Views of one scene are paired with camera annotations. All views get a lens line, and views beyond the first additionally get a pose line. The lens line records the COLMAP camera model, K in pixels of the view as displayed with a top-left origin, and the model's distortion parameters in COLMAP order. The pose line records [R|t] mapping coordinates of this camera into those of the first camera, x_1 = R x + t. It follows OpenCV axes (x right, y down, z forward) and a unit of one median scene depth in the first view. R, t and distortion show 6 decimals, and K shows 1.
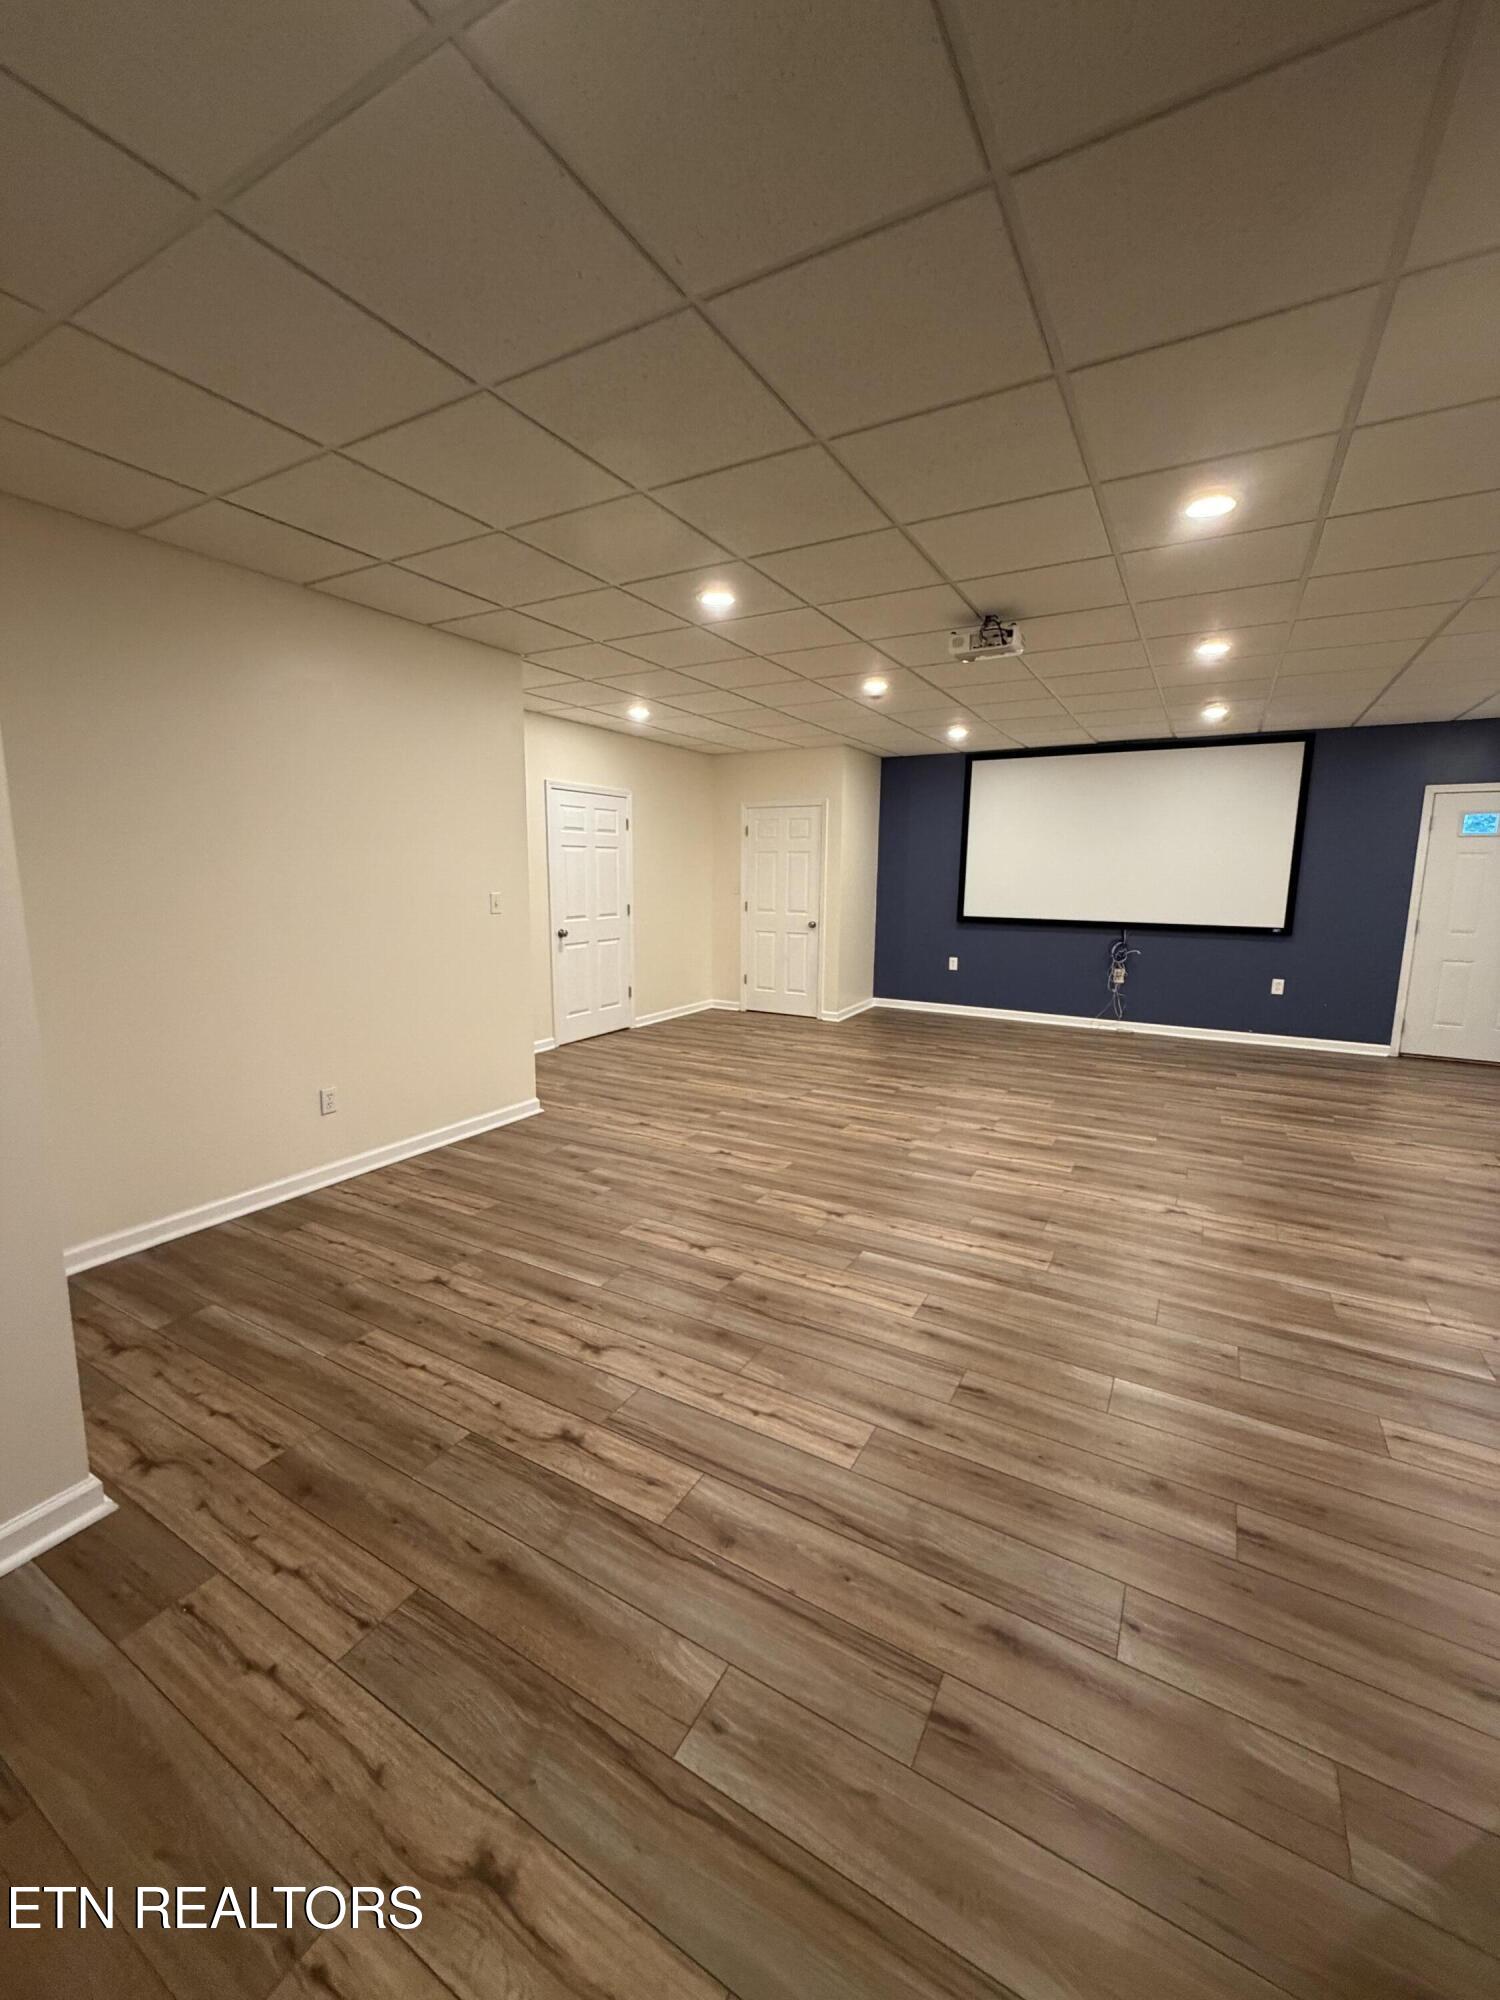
lens RADIAL K [[795.0, 0, 751.7], [0, 795.0, 996.2], [0, 0, 1]] dist [-0.000147, 0.000086]
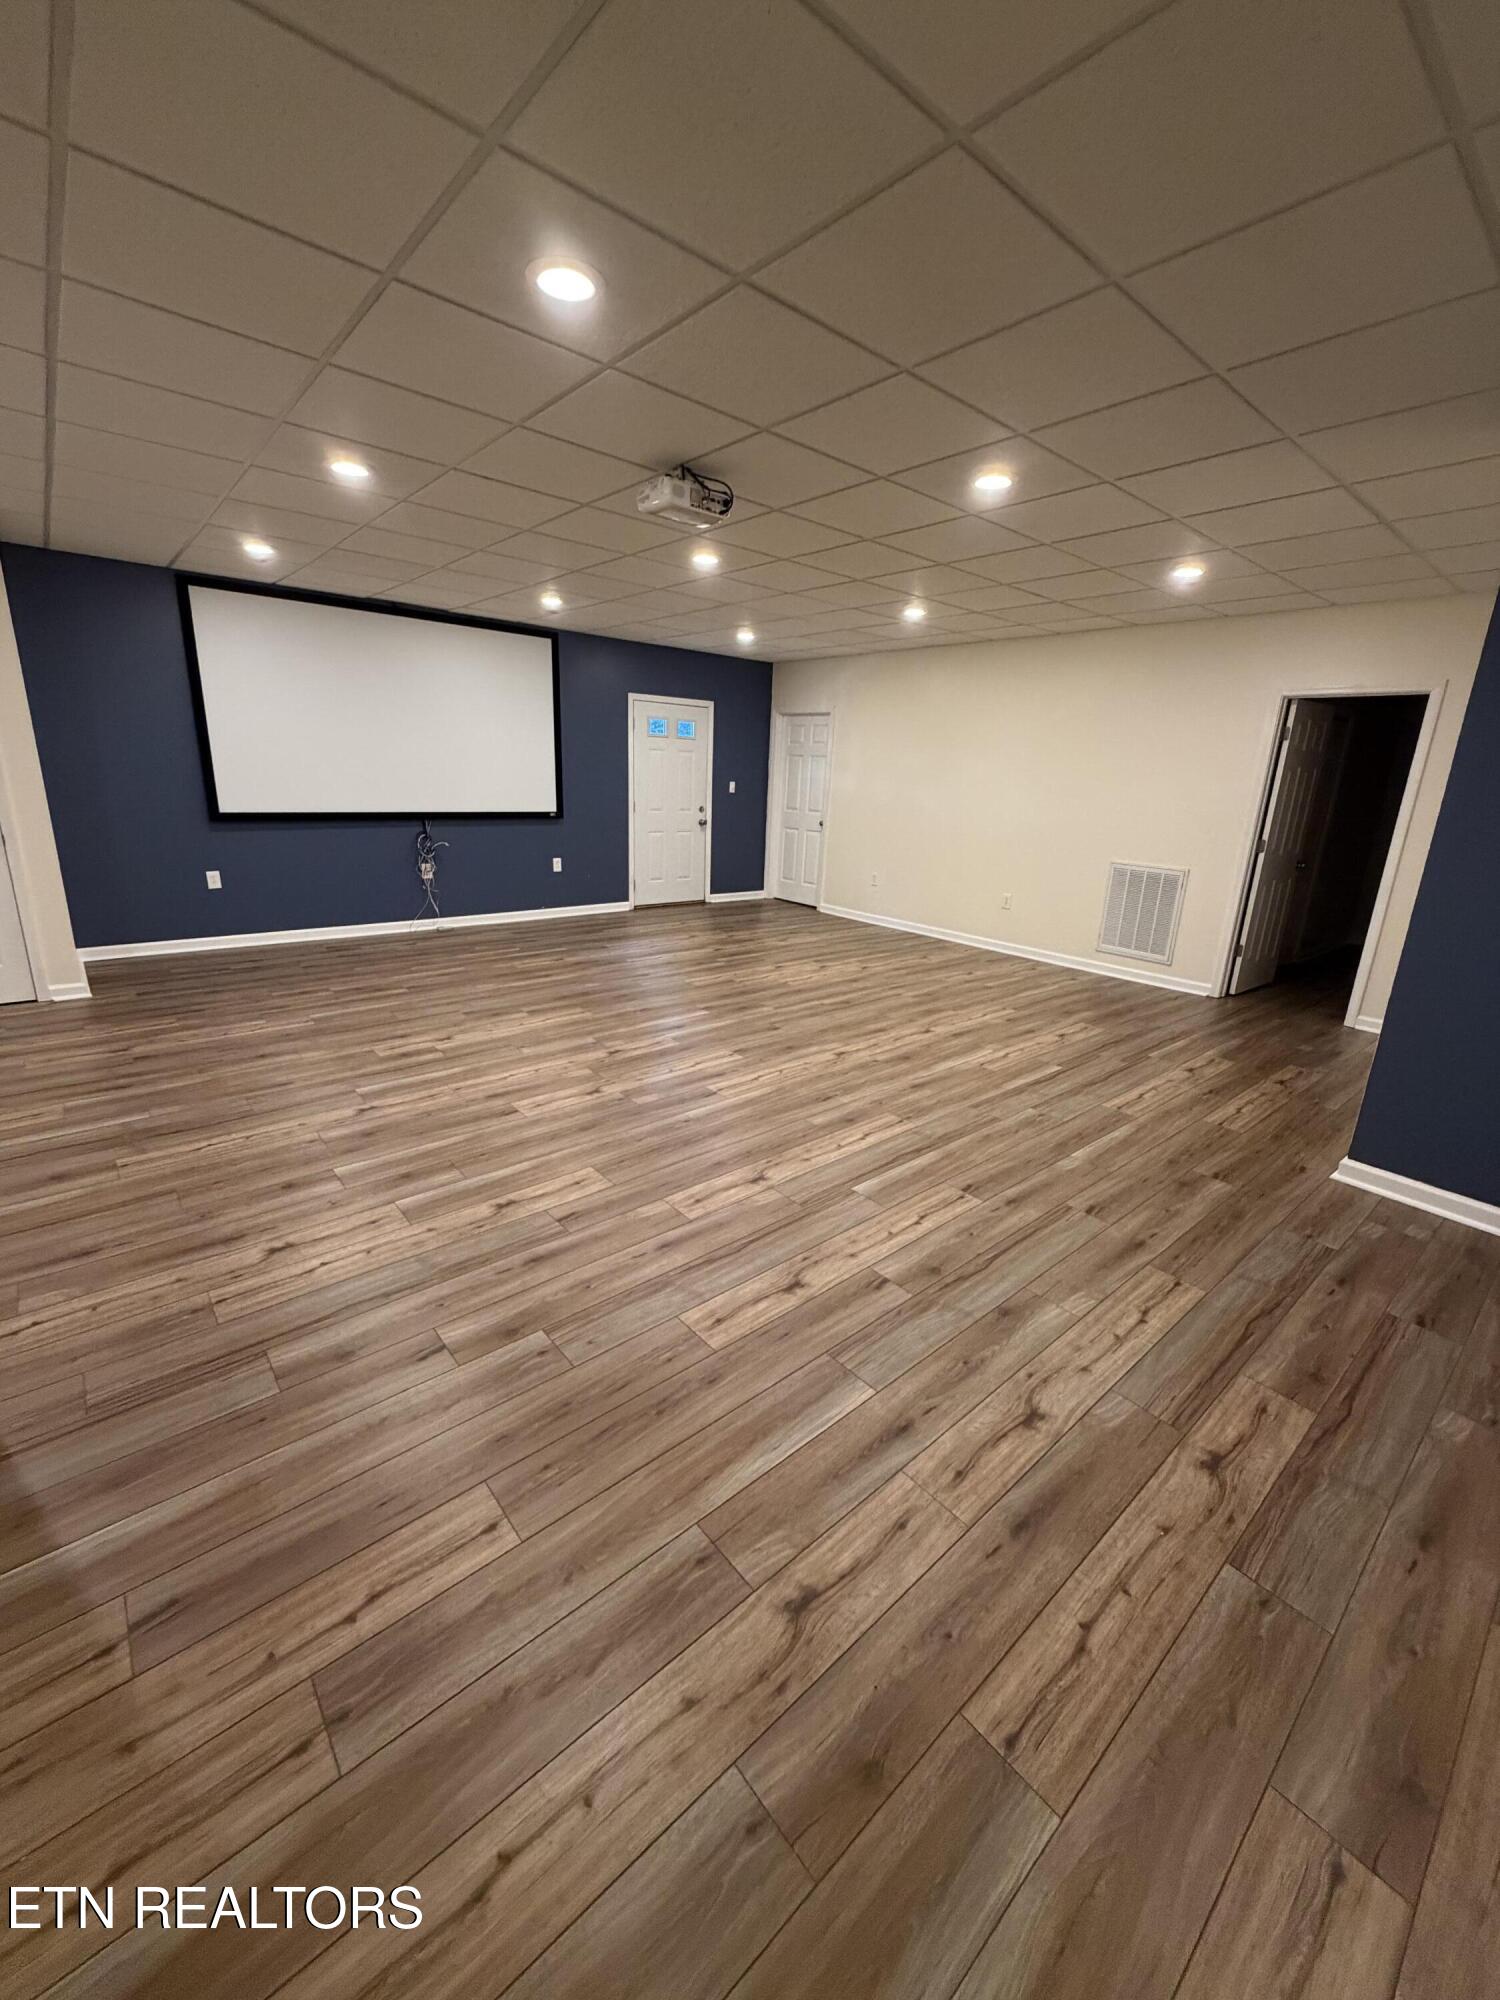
lens RADIAL K [[795.0, 0, 751.7], [0, 795.0, 996.2], [0, 0, 1]] dist [-0.000147, 0.000086]
pose [[0.334999, -0.255878, 0.906809, -0.691999], [0.109875, 0.966461, 0.232120, -0.137269], [-0.935790, 0.021876, 0.351878, 0.744975]]
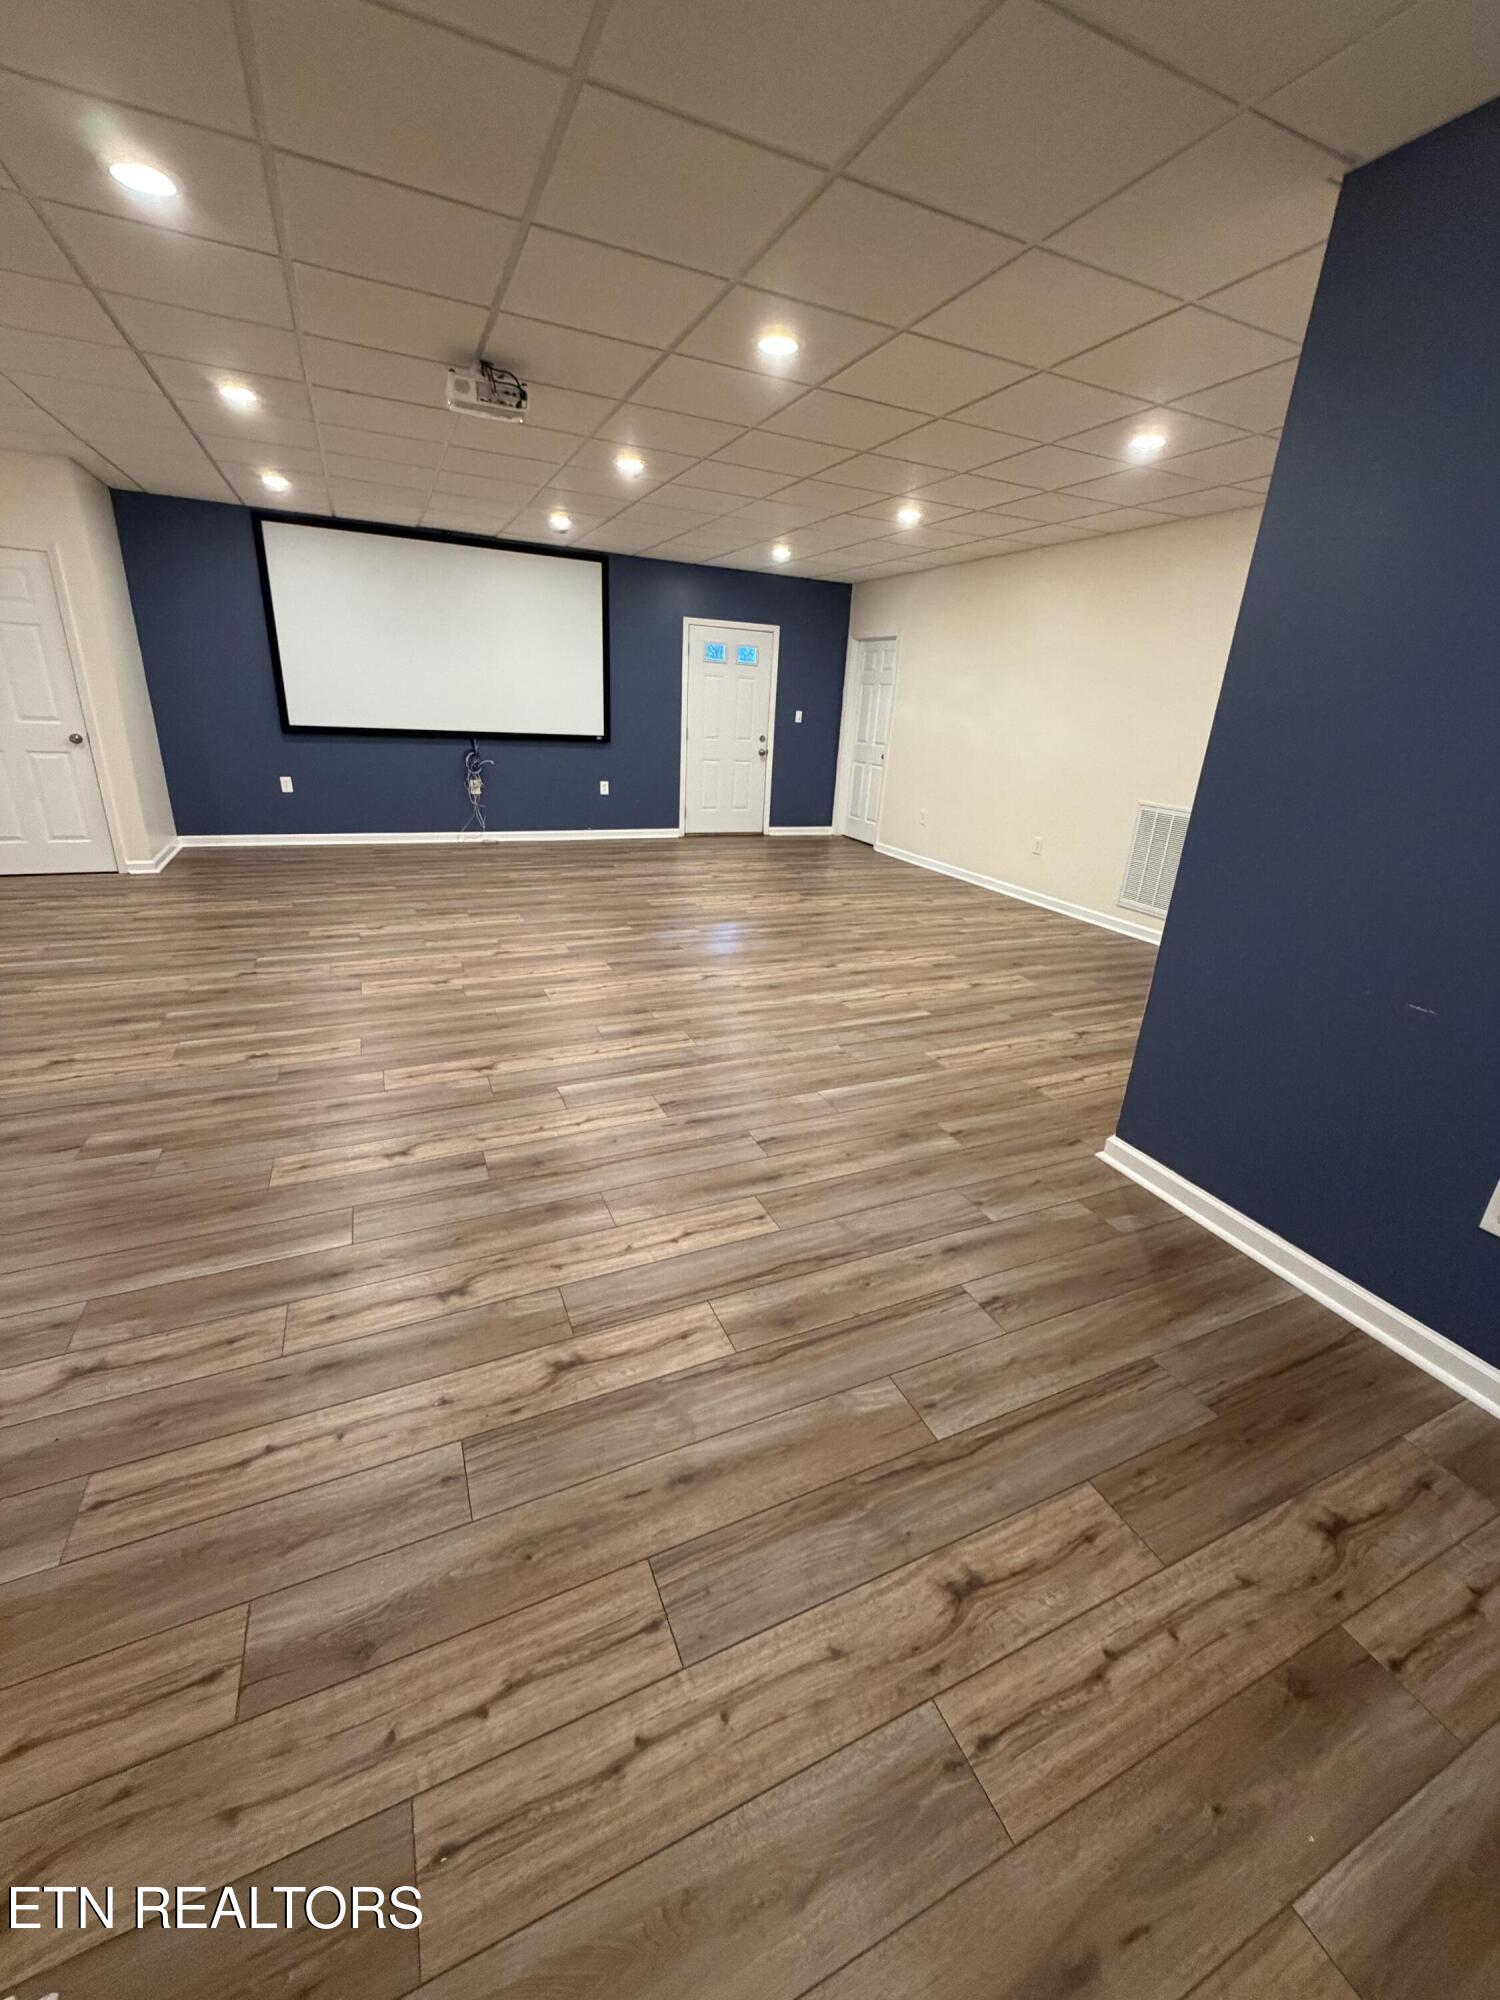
lens RADIAL K [[795.0, 0, 751.7], [0, 795.0, 996.2], [0, 0, 1]] dist [-0.000147, 0.000086]
pose [[0.581122, -0.264618, 0.769594, -0.434217], [0.080529, 0.959717, 0.269182, -0.032761], [-0.809823, -0.094453, 0.579021, 0.237437]]
